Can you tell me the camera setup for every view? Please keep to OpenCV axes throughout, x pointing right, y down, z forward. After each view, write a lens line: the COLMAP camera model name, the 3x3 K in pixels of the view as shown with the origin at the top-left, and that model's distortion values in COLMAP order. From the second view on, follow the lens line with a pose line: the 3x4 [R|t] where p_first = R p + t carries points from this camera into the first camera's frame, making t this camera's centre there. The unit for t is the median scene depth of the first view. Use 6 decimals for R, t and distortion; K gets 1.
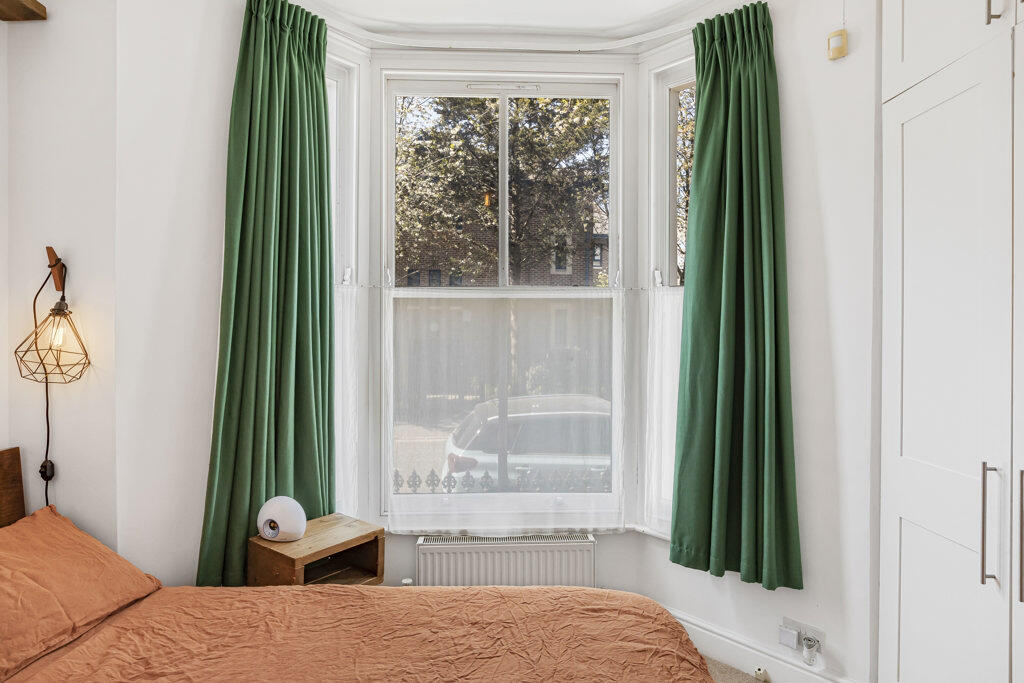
lens RADIAL K [[618.2, 0, 528.2], [0, 618.2, 342.9], [0, 0, 1]] dist [-0.002370, -0.002504]
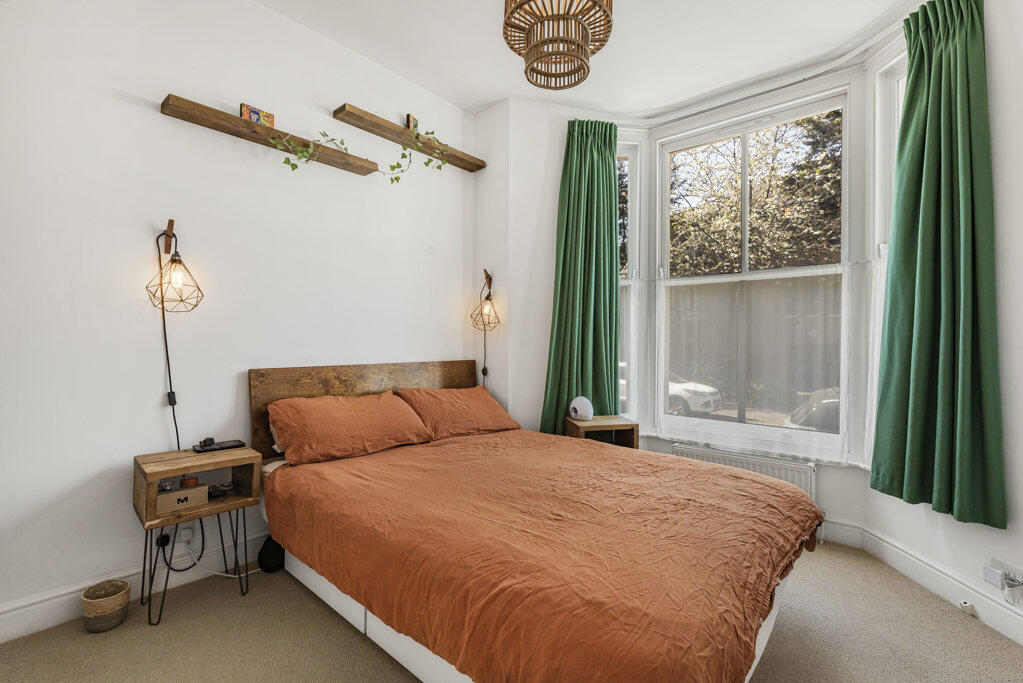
lens RADIAL K [[472.0, 0, 513.4], [0, 472.0, 352.9], [0, 0, 1]] dist [0.004959, 0.000835]
pose [[0.731019, 0.014481, -0.682203, 0.362927], [-0.012877, 0.999890, 0.007425, 0.103390], [0.682235, 0.003357, 0.731125, -0.135474]]
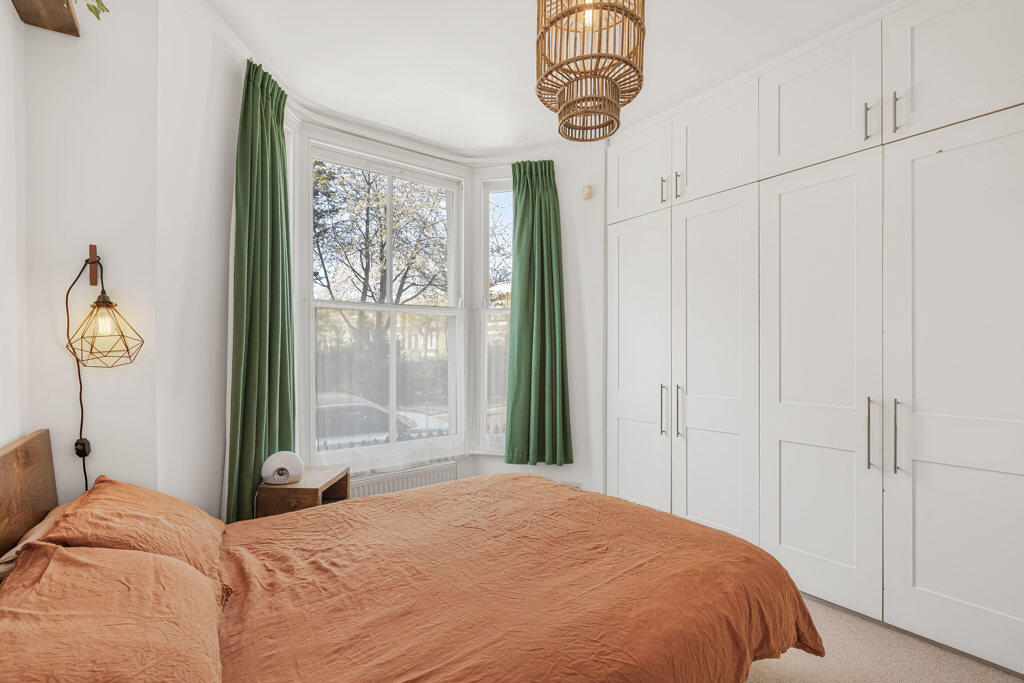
lens RADIAL K [[452.5, 0, 532.2], [0, 452.5, 366.2], [0, 0, 1]] dist [0.000679, 0.000148]
pose [[0.813651, -0.031147, 0.580519, -0.477088], [0.020878, 0.999485, 0.024363, 0.046628], [-0.580979, -0.007703, 0.813882, -0.102535]]
